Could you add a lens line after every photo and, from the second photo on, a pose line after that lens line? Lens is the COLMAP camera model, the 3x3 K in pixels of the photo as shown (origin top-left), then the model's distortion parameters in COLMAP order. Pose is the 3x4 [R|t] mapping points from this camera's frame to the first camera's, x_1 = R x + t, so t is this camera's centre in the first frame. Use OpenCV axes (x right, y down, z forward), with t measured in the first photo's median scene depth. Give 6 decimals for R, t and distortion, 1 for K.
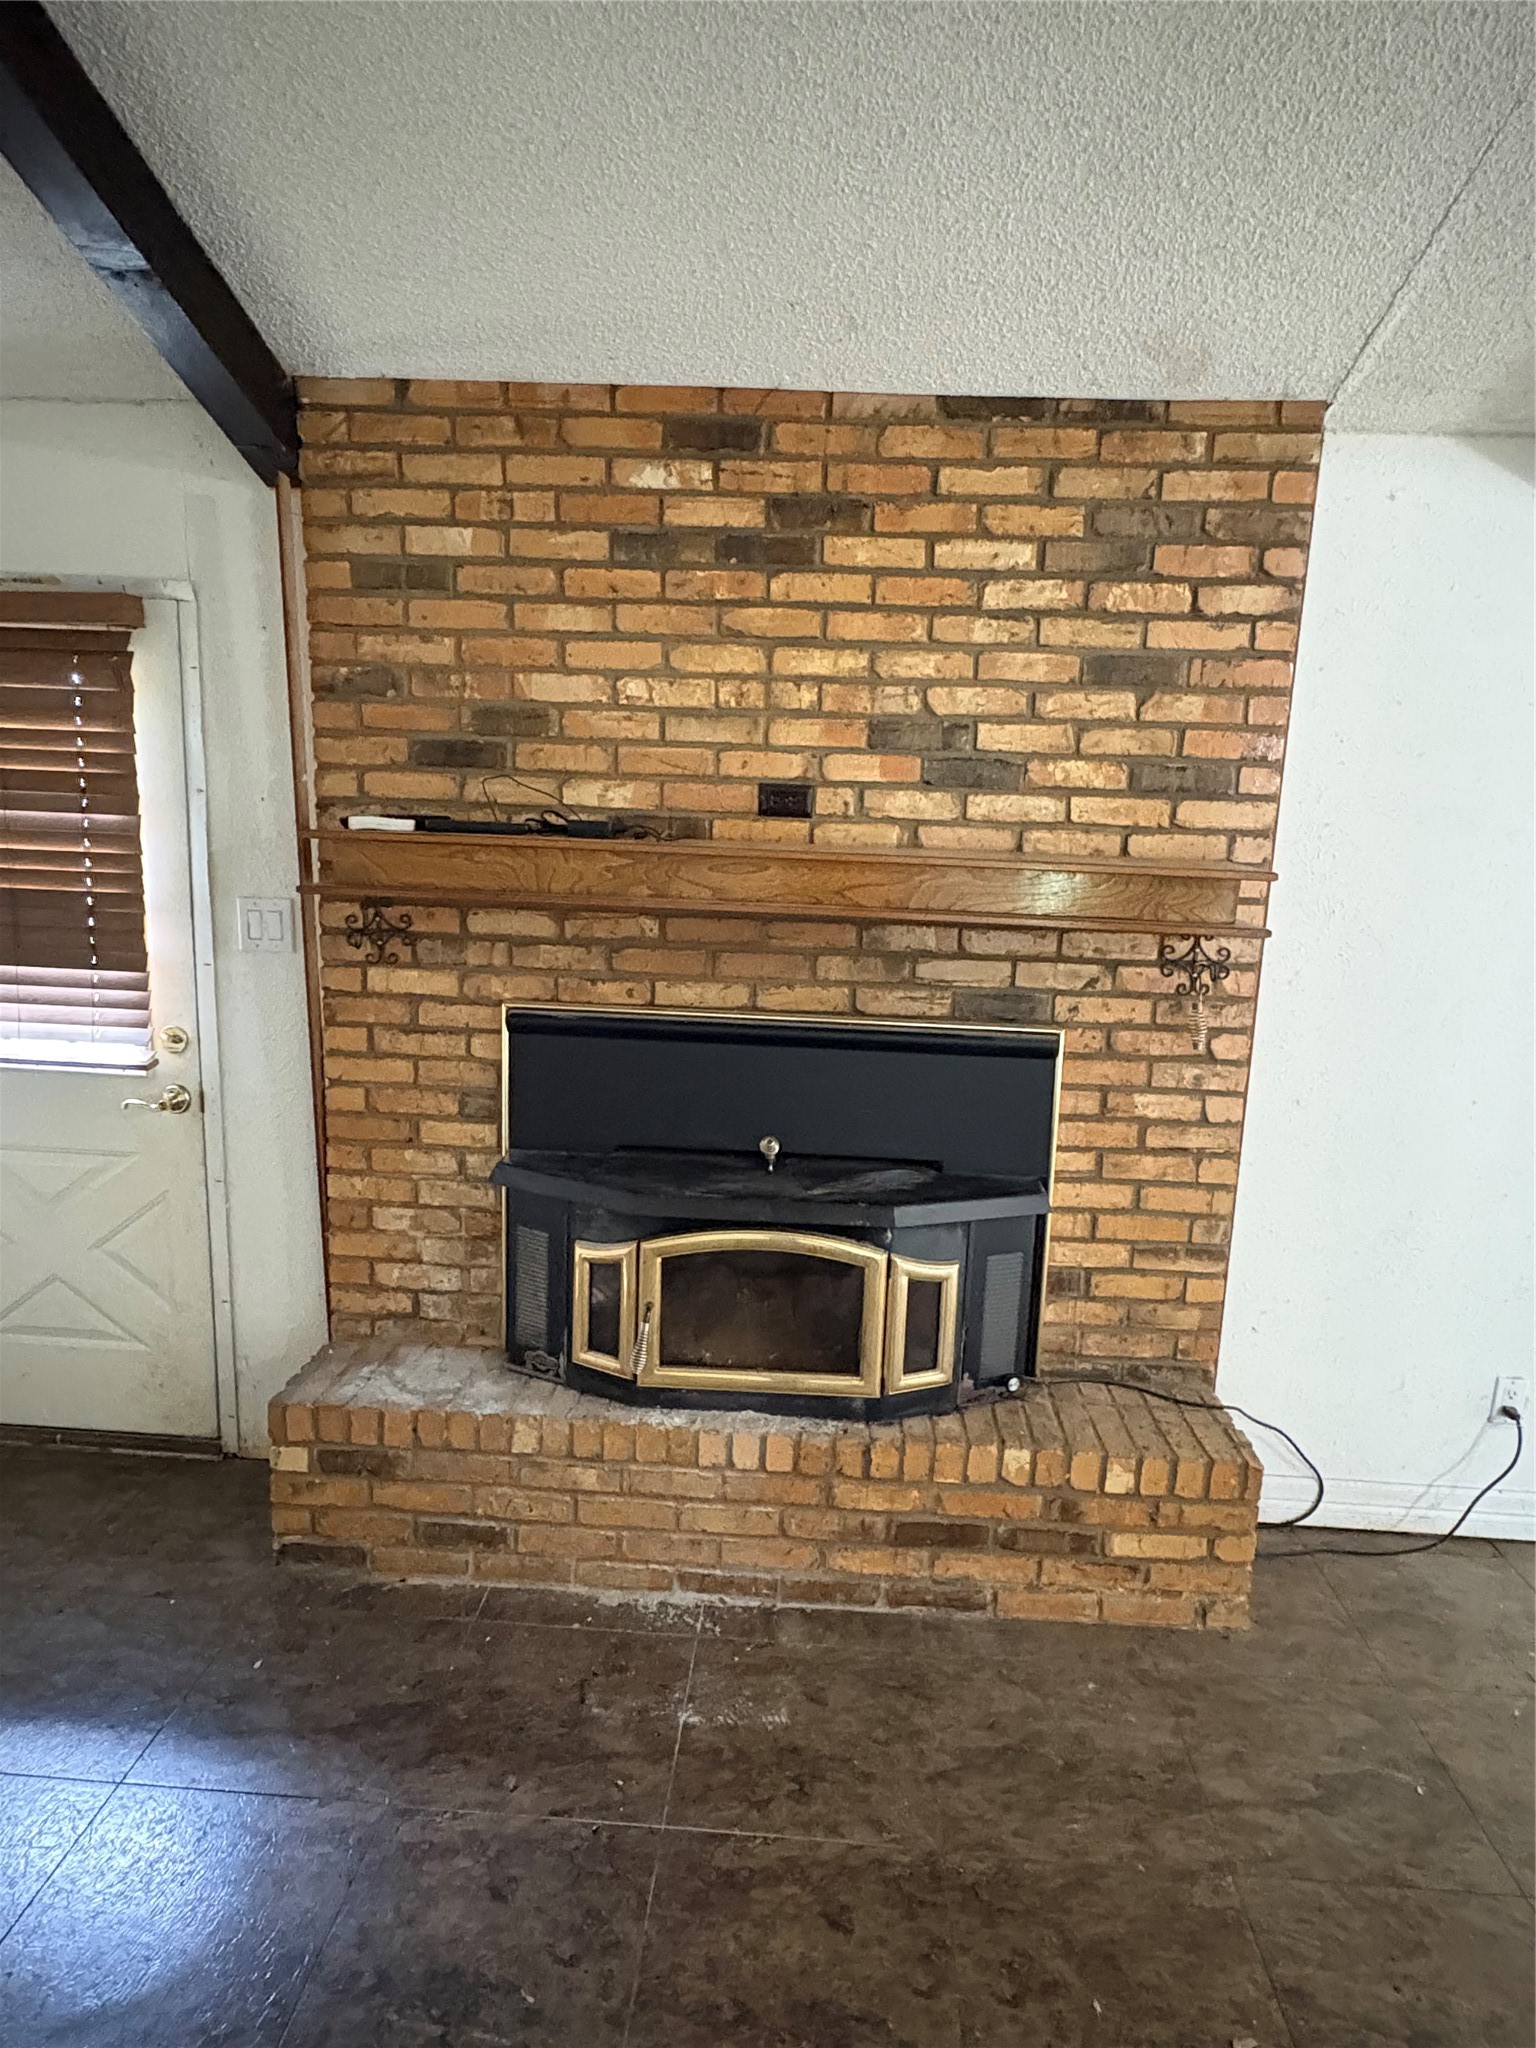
lens RADIAL K [[1172.4, 0, 769.2], [0, 1172.4, 1018.0], [0, 0, 1]] dist [-0.003100, -0.000051]
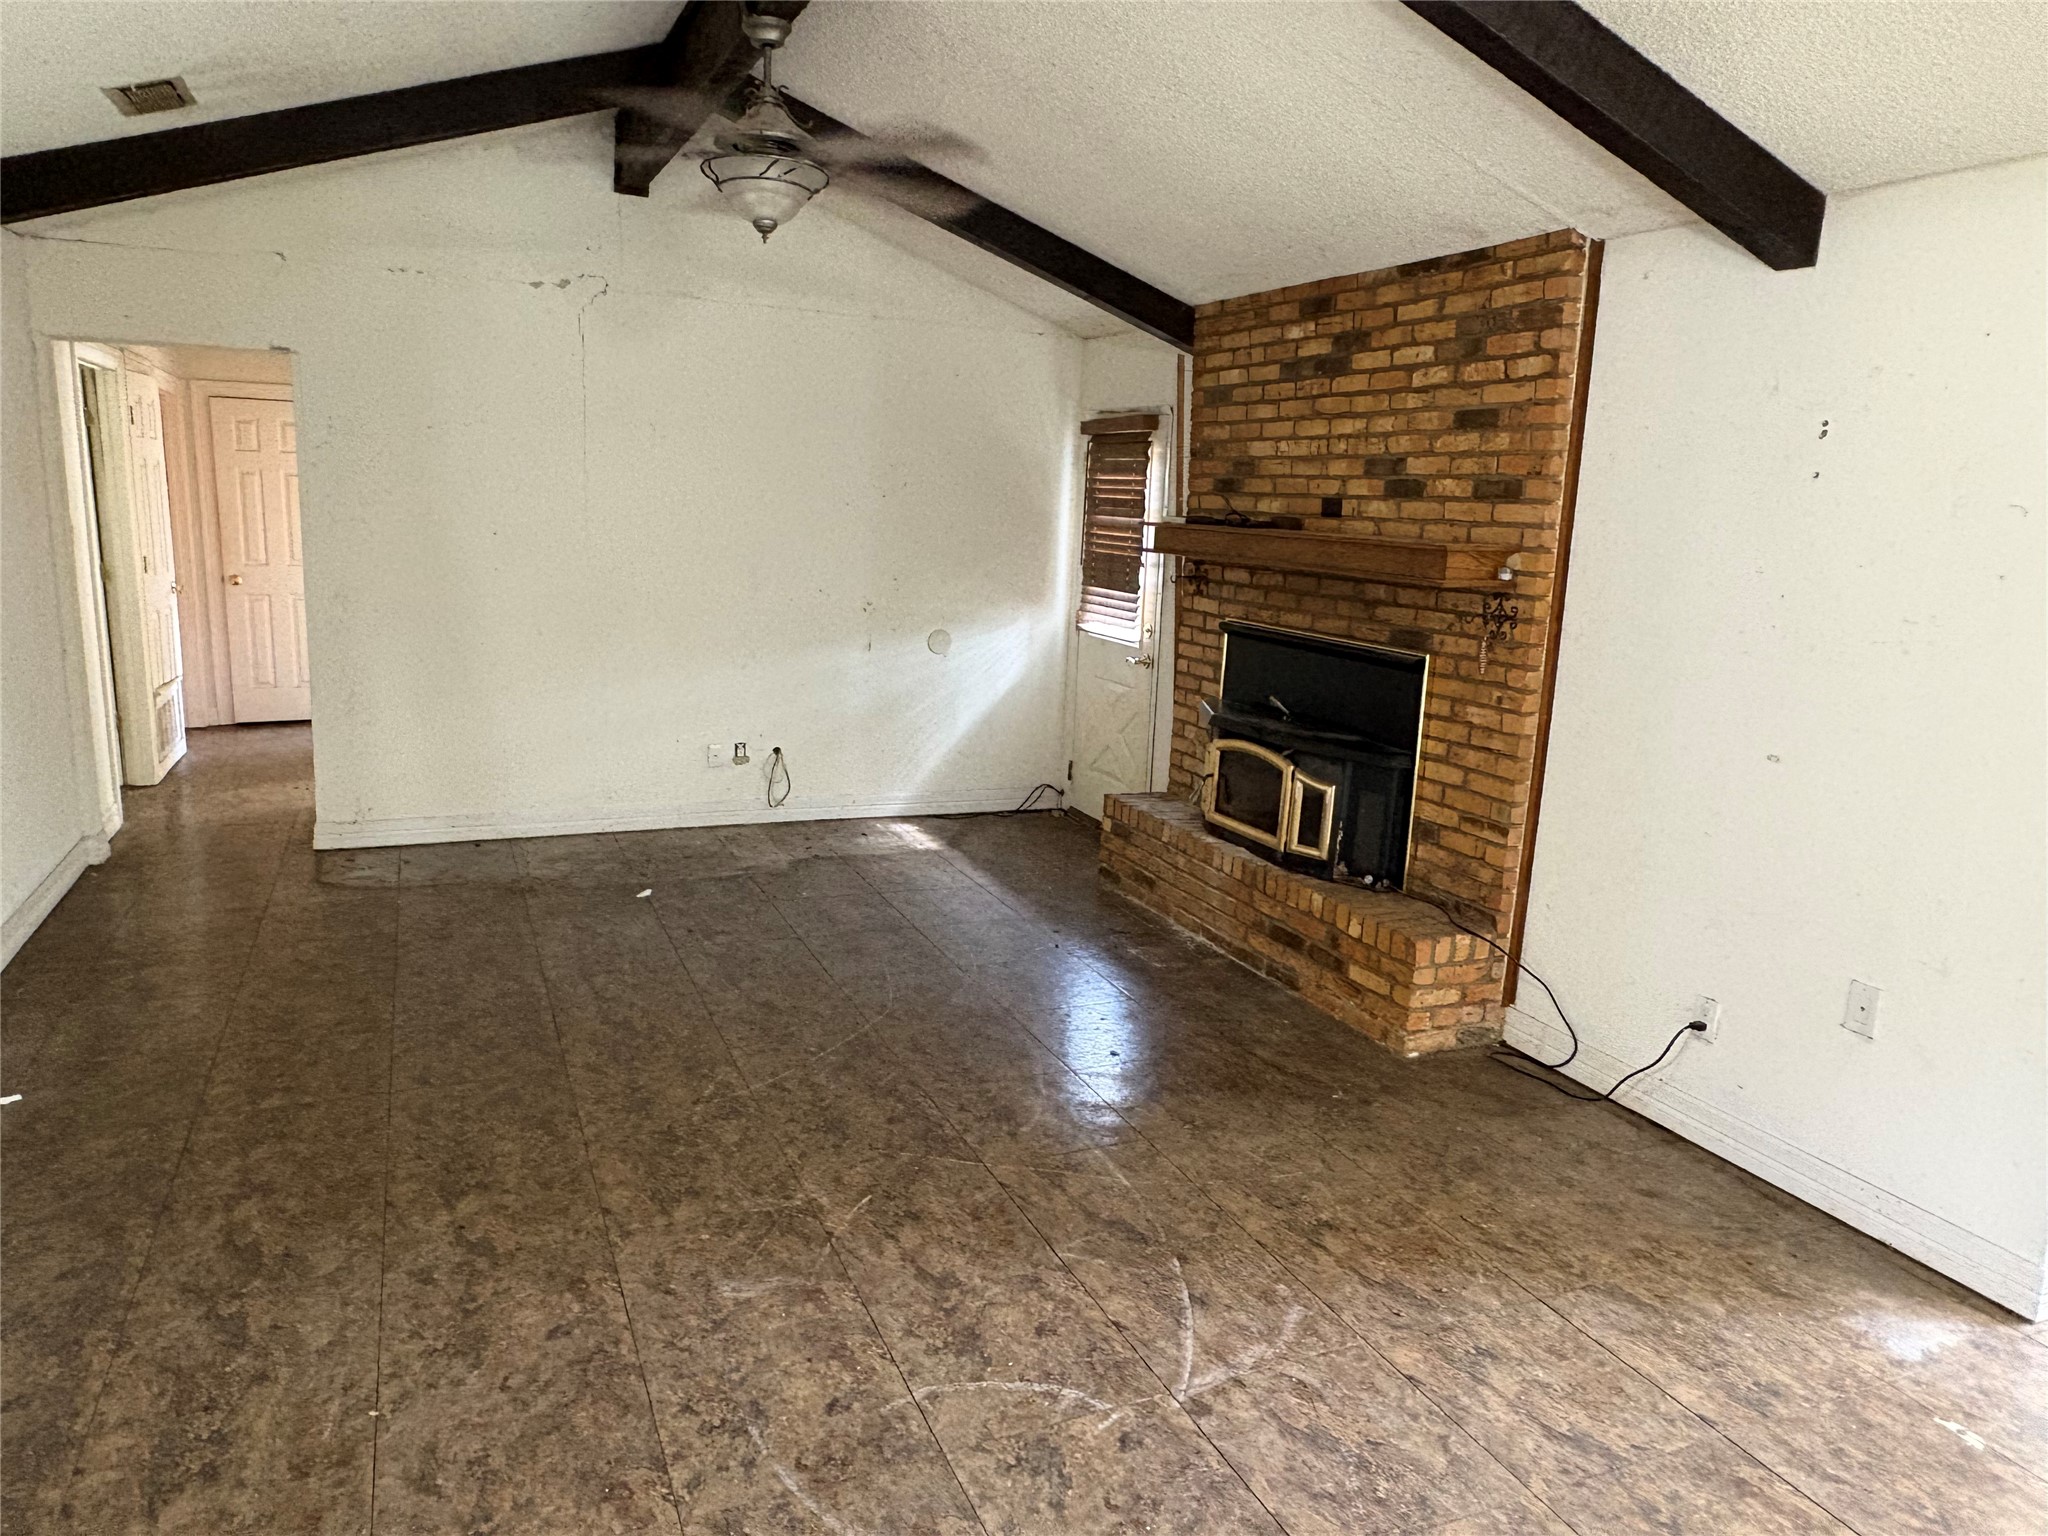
lens RADIAL K [[1347.3, 0, 1003.3], [0, 1347.3, 761.5], [0, 0, 1]] dist [-0.005119, 0.004908]
pose [[0.442199, 0.154807, -0.883456, 1.611512], [-0.184815, 0.979581, 0.079145, 0.111812], [0.877669, 0.128278, 0.461780, -0.282733]]
